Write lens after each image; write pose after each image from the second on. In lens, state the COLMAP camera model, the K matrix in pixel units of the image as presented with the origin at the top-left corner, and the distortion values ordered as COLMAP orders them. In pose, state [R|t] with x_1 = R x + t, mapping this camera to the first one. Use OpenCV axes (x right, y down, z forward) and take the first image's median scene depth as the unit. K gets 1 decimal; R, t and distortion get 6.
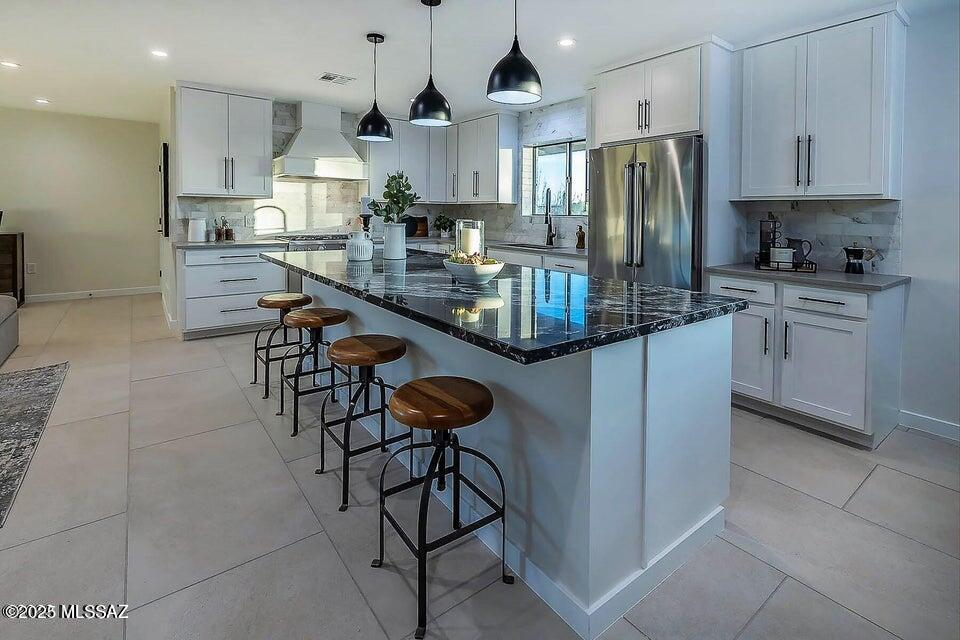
lens RADIAL K [[449.0, 0, 480.9], [0, 449.0, 295.1], [0, 0, 1]] dist [-0.000228, -0.000062]
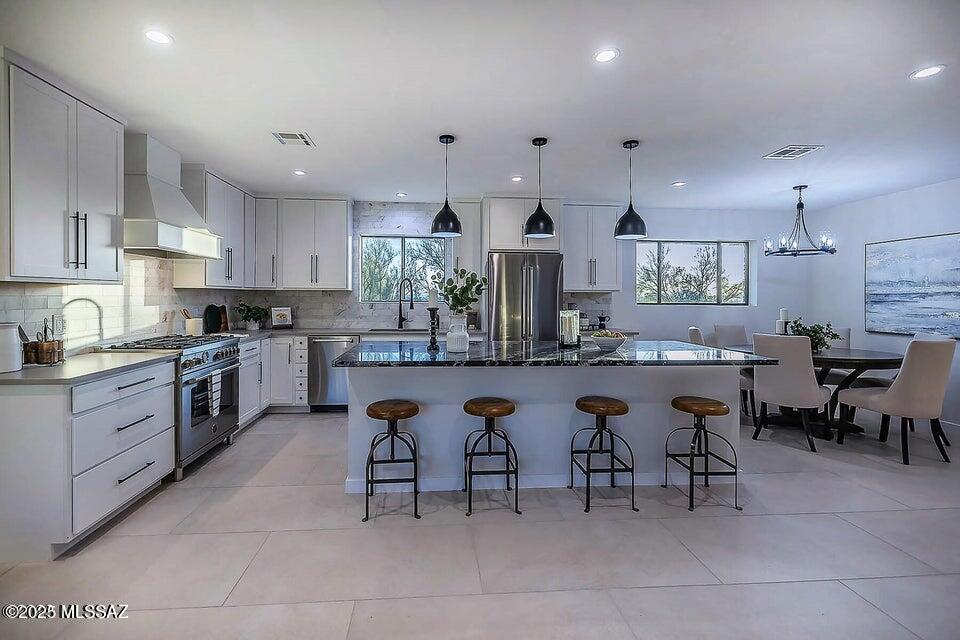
lens RADIAL K [[449.0, 0, 480.9], [0, 449.0, 295.1], [0, 0, 1]] dist [-0.000228, -0.000062]
pose [[0.510632, -0.010922, 0.859730, -0.884688], [0.155717, 0.984559, -0.079980, -0.097394], [-0.845581, 0.174714, 0.504448, 0.365722]]
